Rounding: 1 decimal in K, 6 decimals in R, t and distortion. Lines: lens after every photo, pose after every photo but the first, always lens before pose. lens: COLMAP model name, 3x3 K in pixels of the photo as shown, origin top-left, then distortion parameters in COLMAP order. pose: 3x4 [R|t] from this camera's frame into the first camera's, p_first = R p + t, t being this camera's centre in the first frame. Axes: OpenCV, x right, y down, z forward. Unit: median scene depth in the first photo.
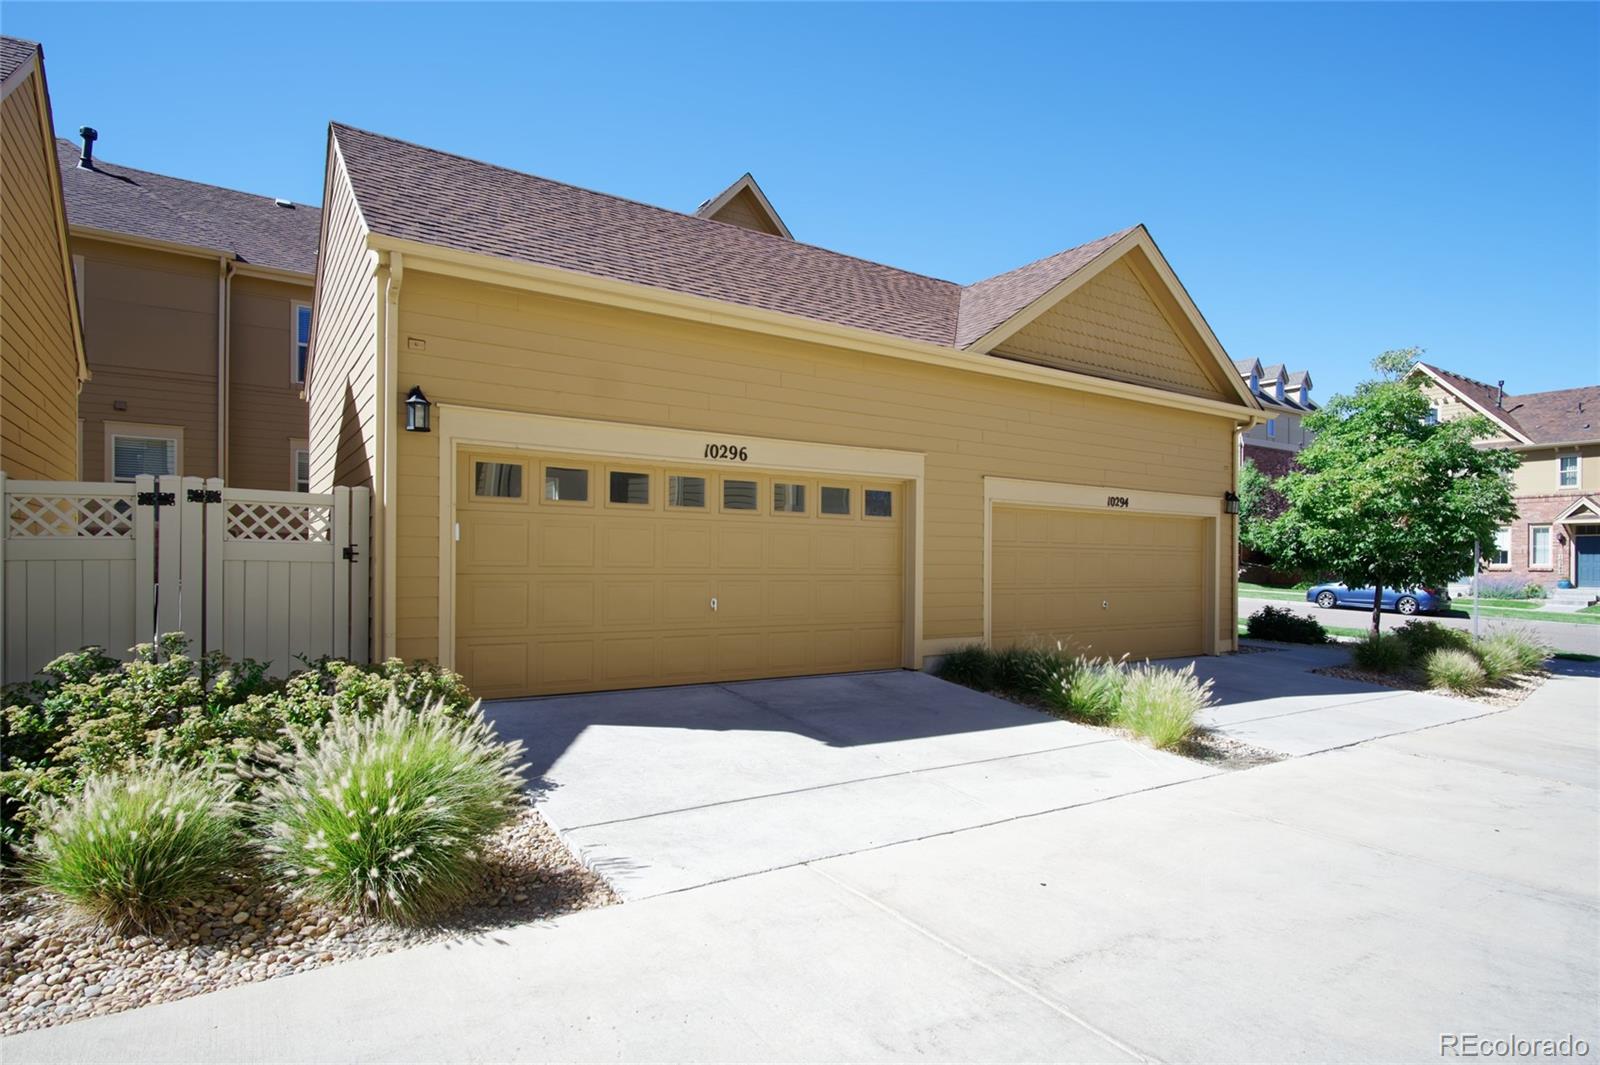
lens RADIAL K [[875.9, 0, 821.5], [0, 875.9, 576.3], [0, 0, 1]] dist [-0.012859, 0.008031]
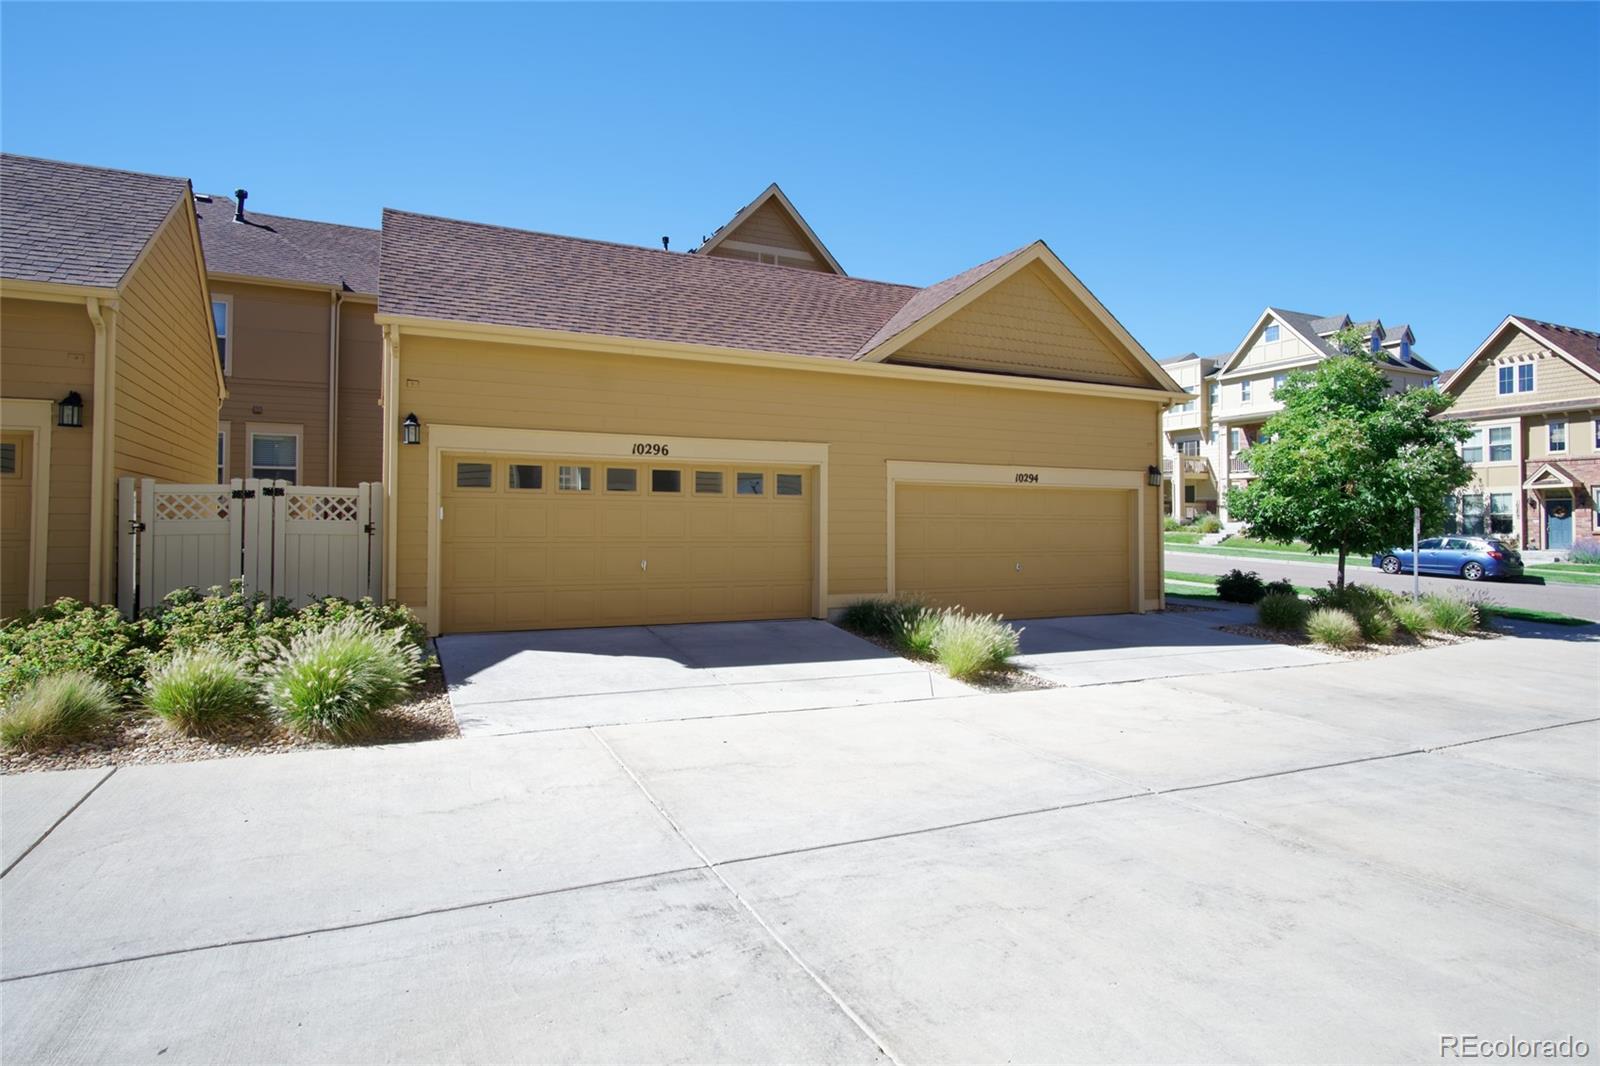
lens RADIAL K [[875.9, 0, 802.0], [0, 875.9, 520.6], [0, 0, 1]] dist [-0.012859, 0.008031]
pose [[0.989765, -0.006229, -0.142569, 0.258469], [0.002760, 0.999695, -0.024523, -0.001653], [0.142678, 0.023878, 0.989481, -0.226503]]
